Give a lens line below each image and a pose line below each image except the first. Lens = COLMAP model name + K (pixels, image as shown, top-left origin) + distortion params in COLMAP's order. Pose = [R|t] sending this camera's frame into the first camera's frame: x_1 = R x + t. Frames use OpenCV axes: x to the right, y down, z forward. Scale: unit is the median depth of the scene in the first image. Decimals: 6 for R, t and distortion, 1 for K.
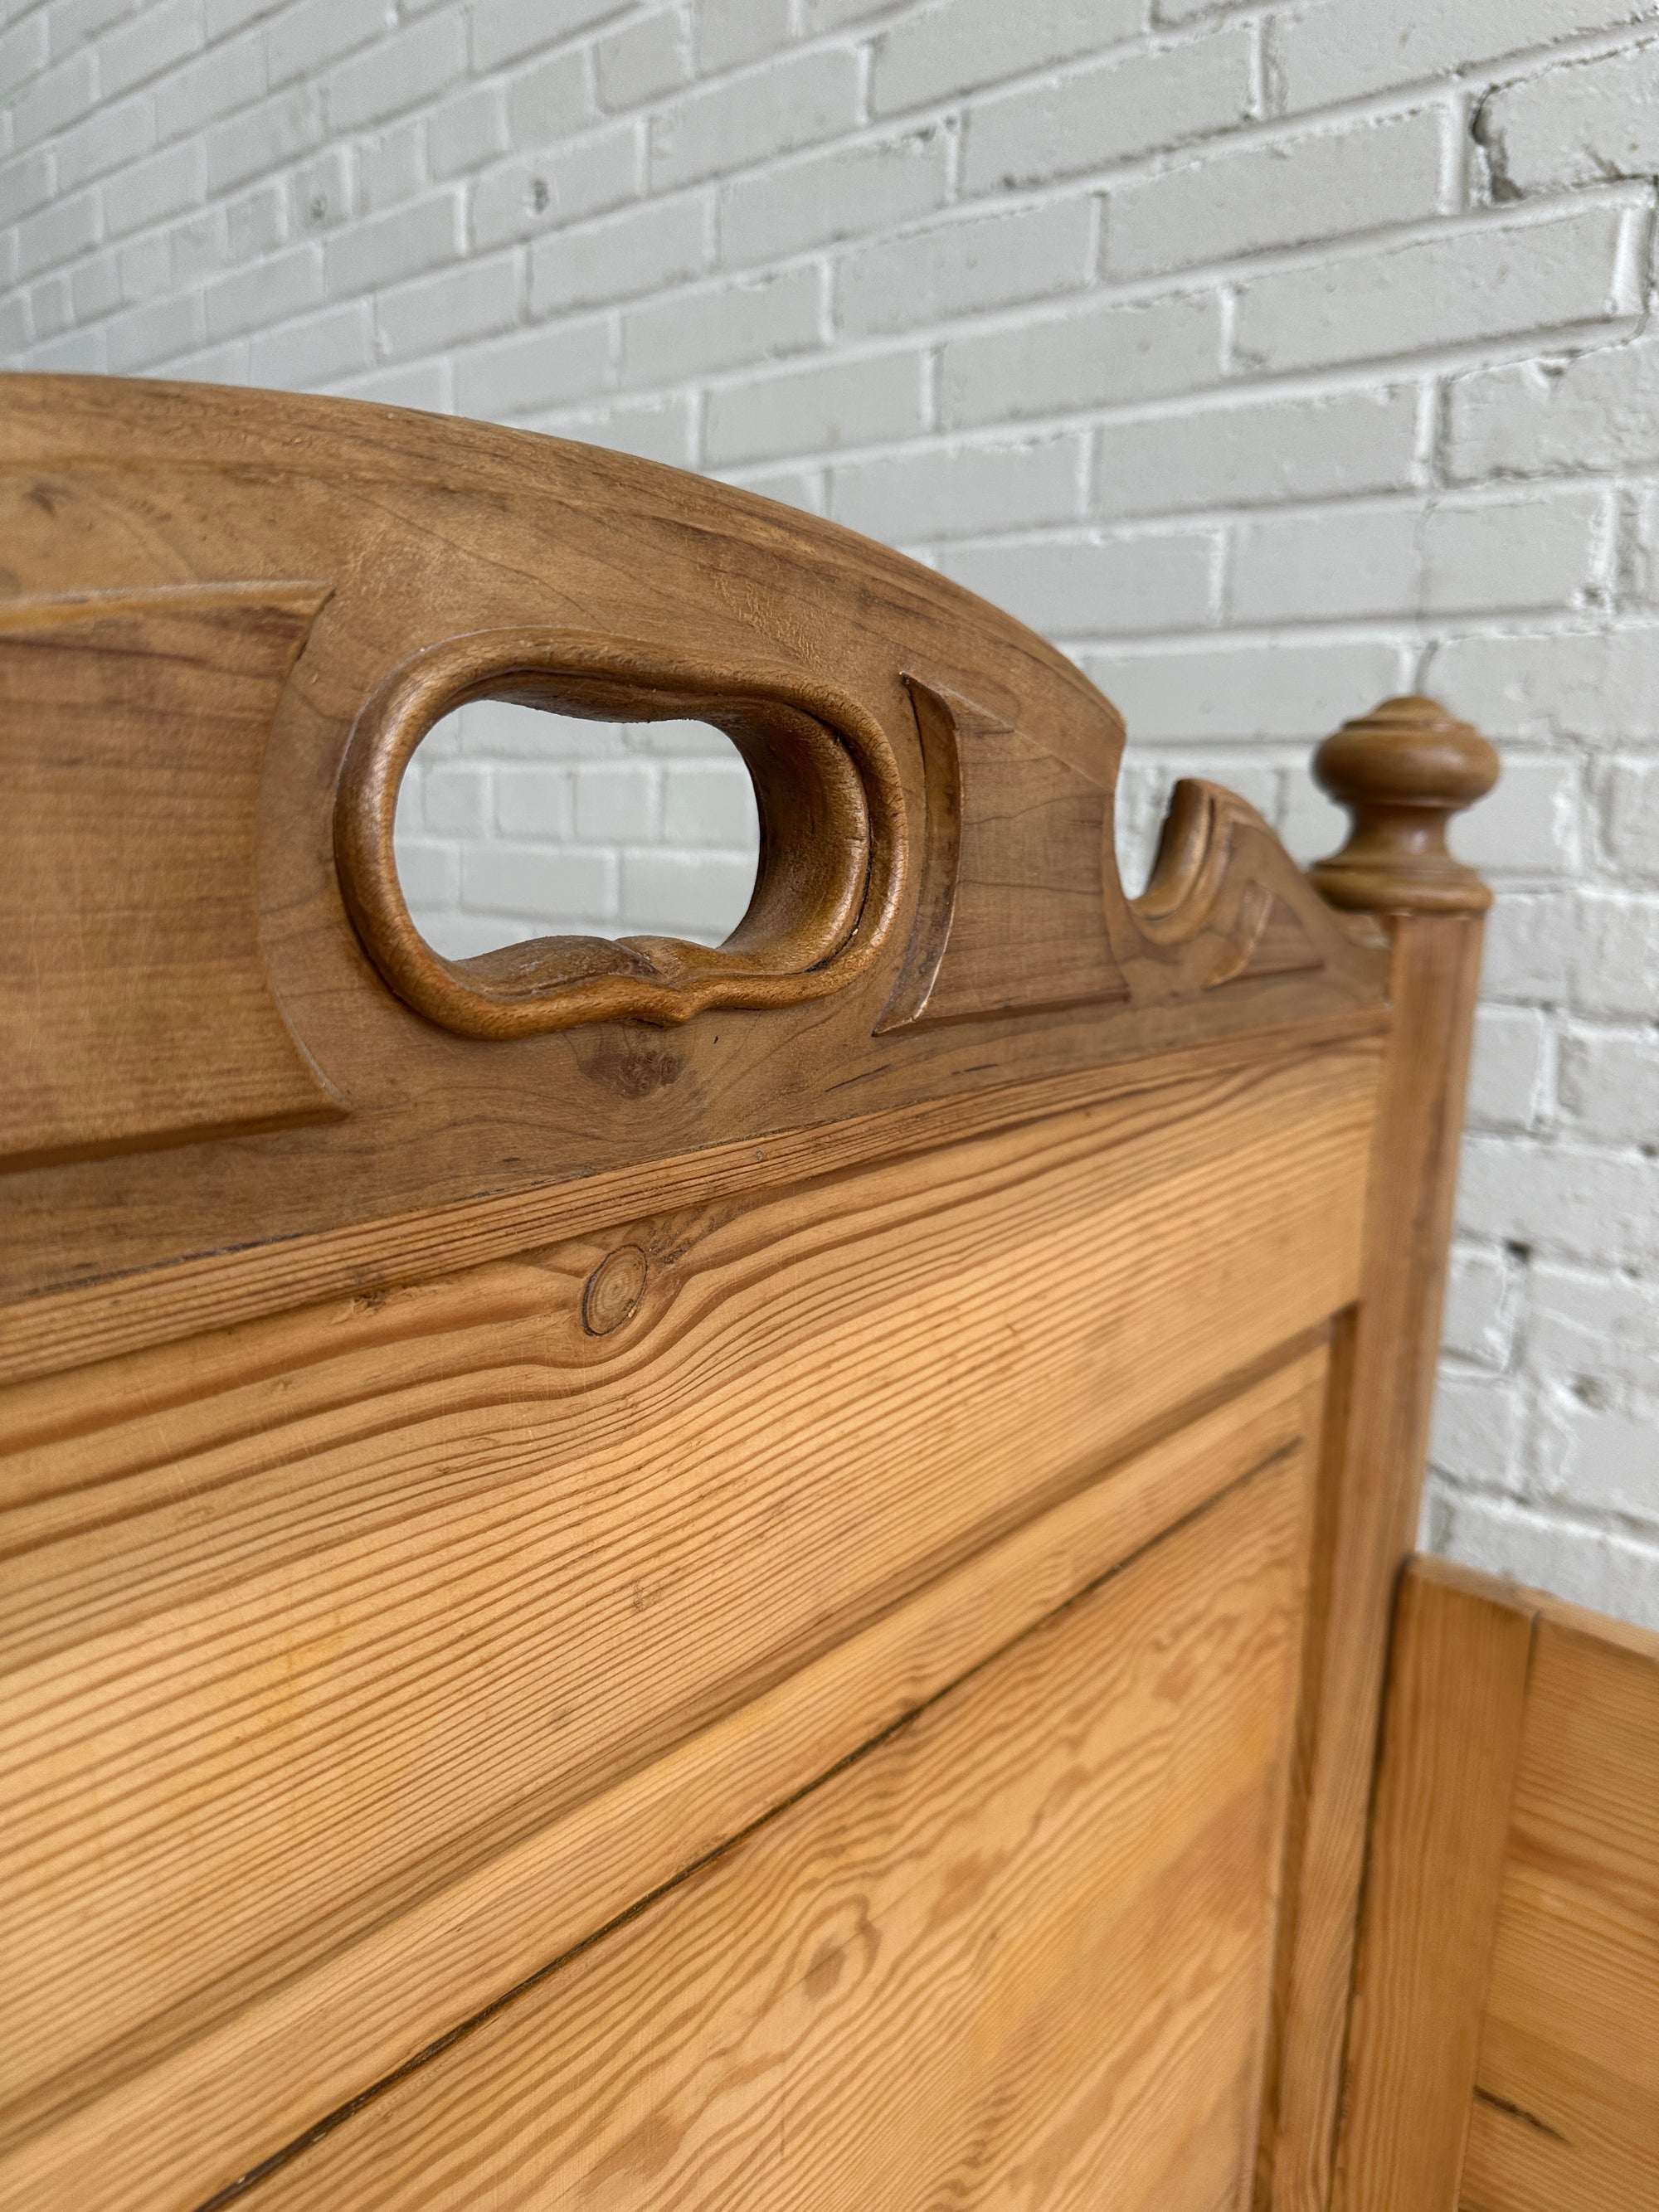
lens RADIAL K [[1642.3, 0, 805.7], [0, 1642.3, 1096.0], [0, 0, 1]] dist [-0.011953, -0.004053]
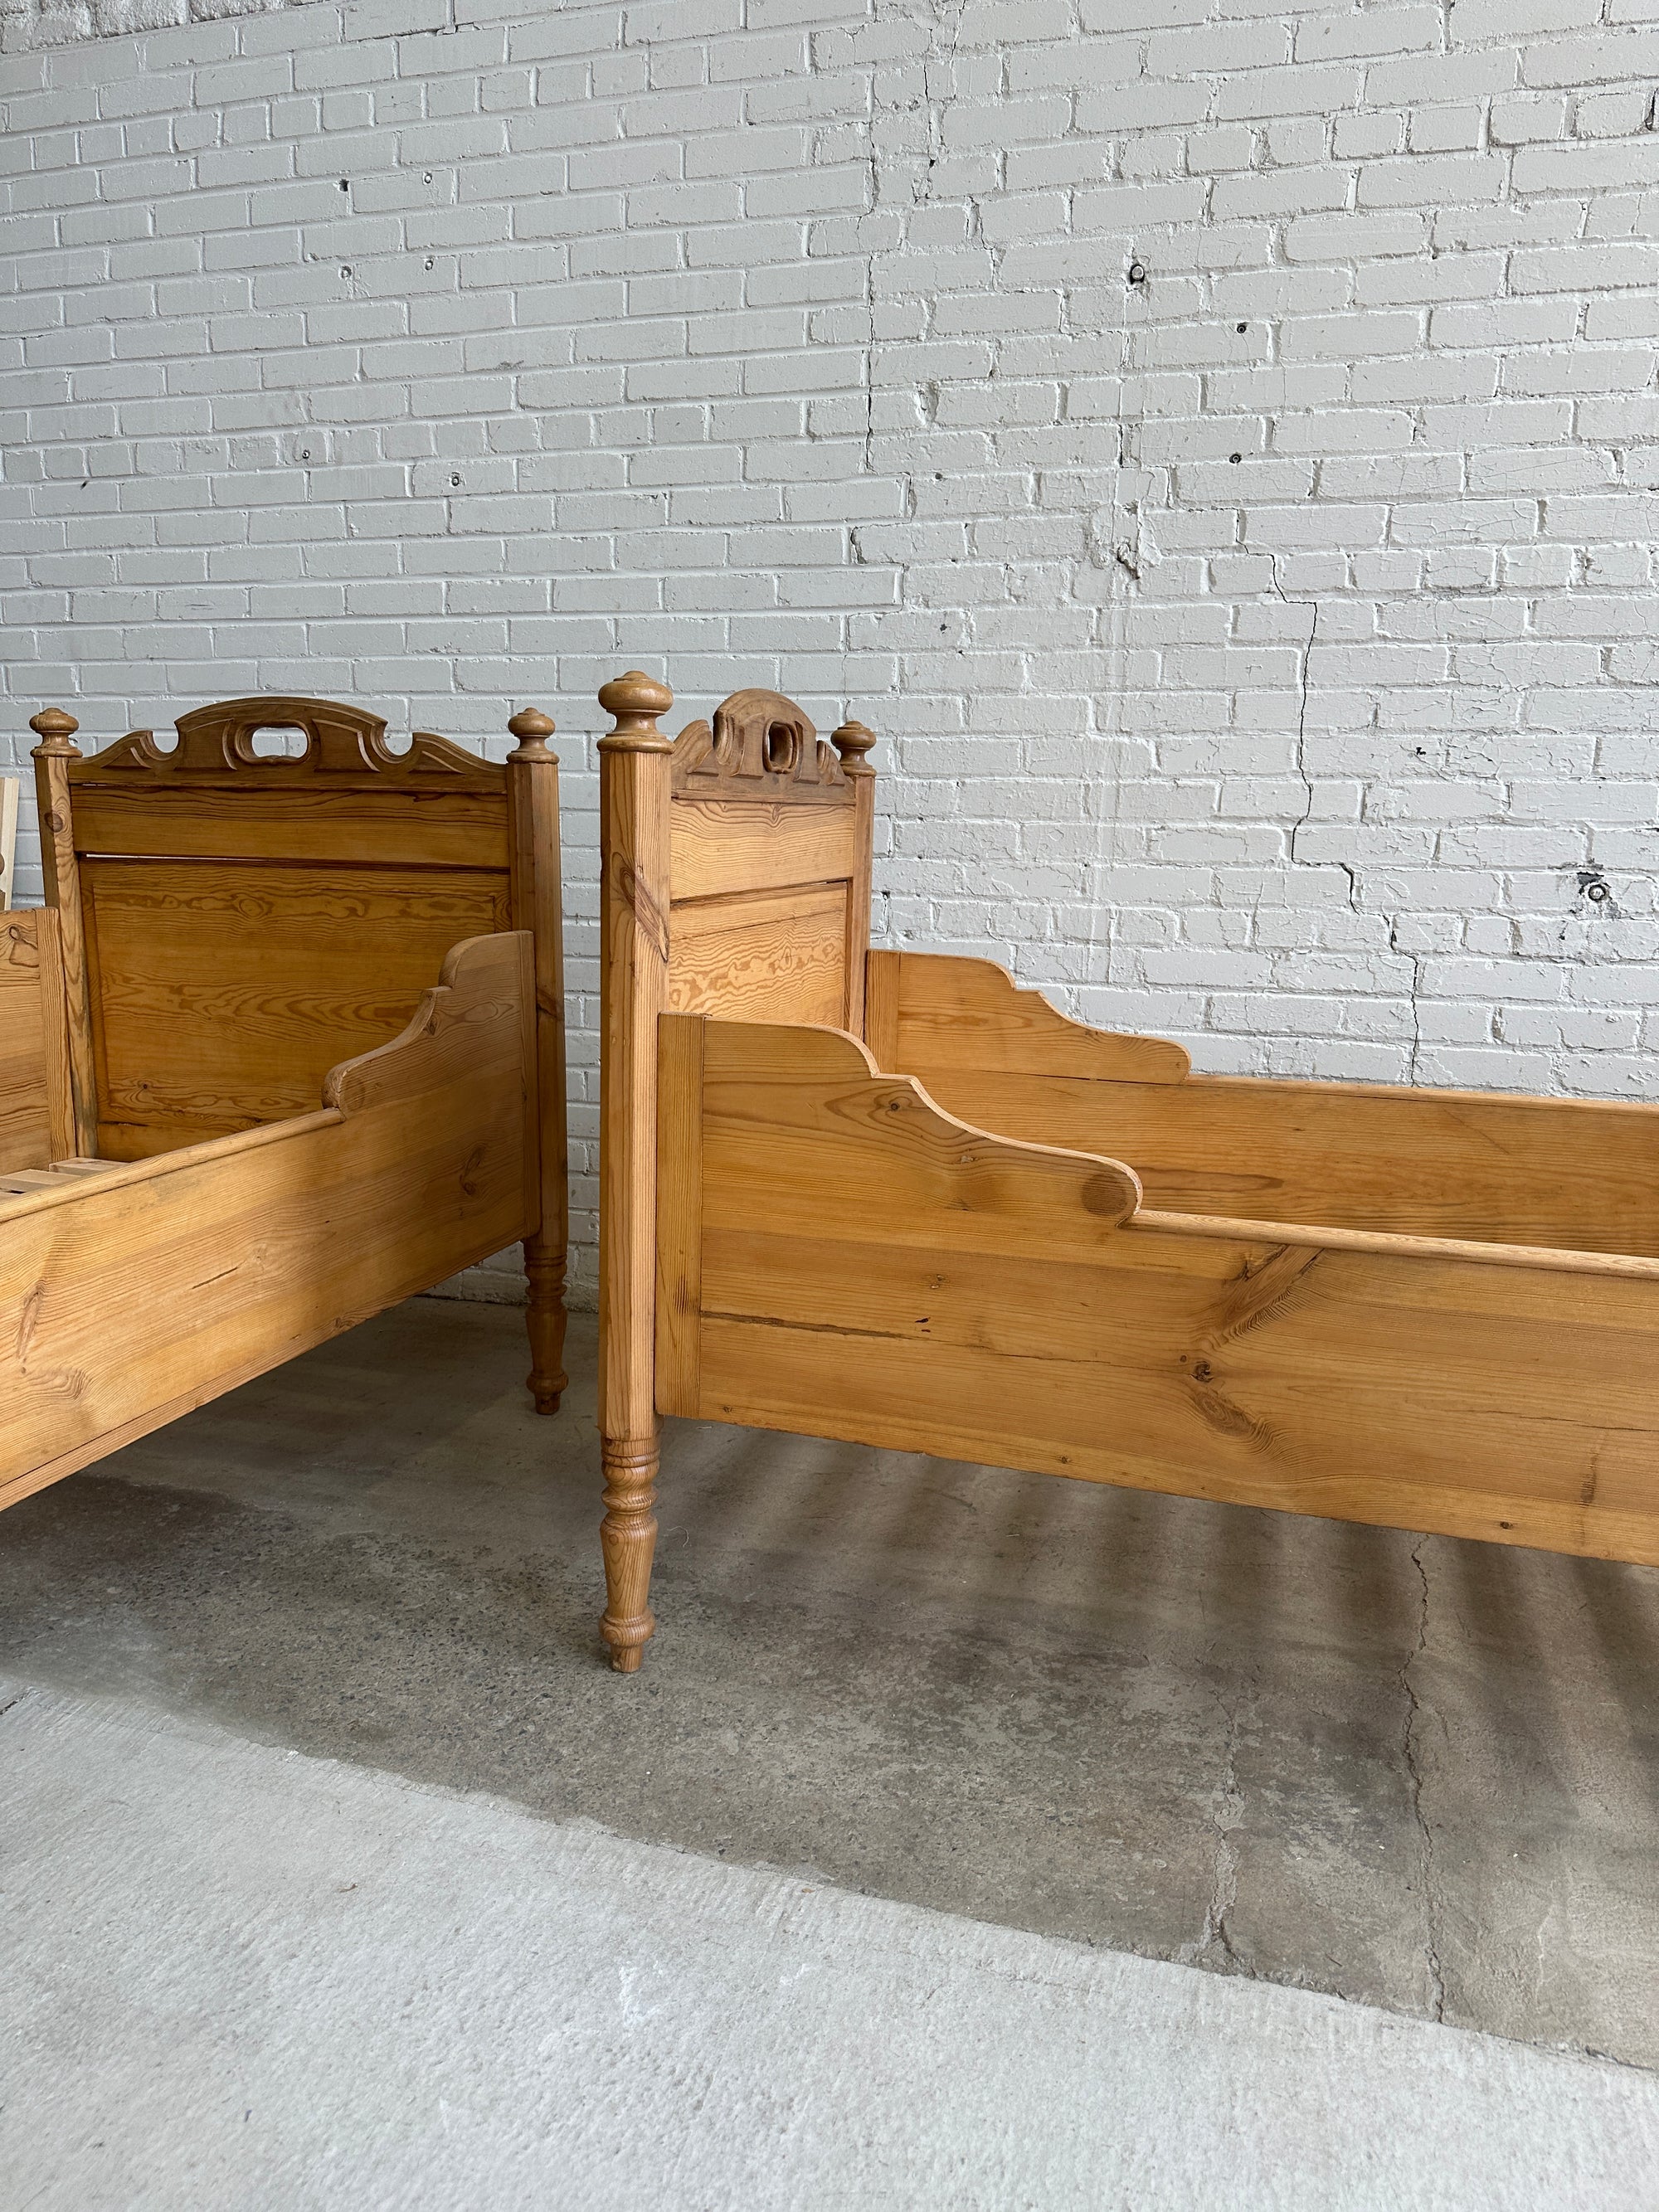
lens RADIAL K [[1707.2, 0, 785.1], [0, 1707.2, 1139.9], [0, 0, 1]] dist [0.033054, -0.052195]
pose [[0.929276, -0.087530, 0.358865, -1.029973], [0.072676, 0.995854, 0.054702, 0.398143], [-0.362166, -0.024753, 0.931785, -2.135908]]
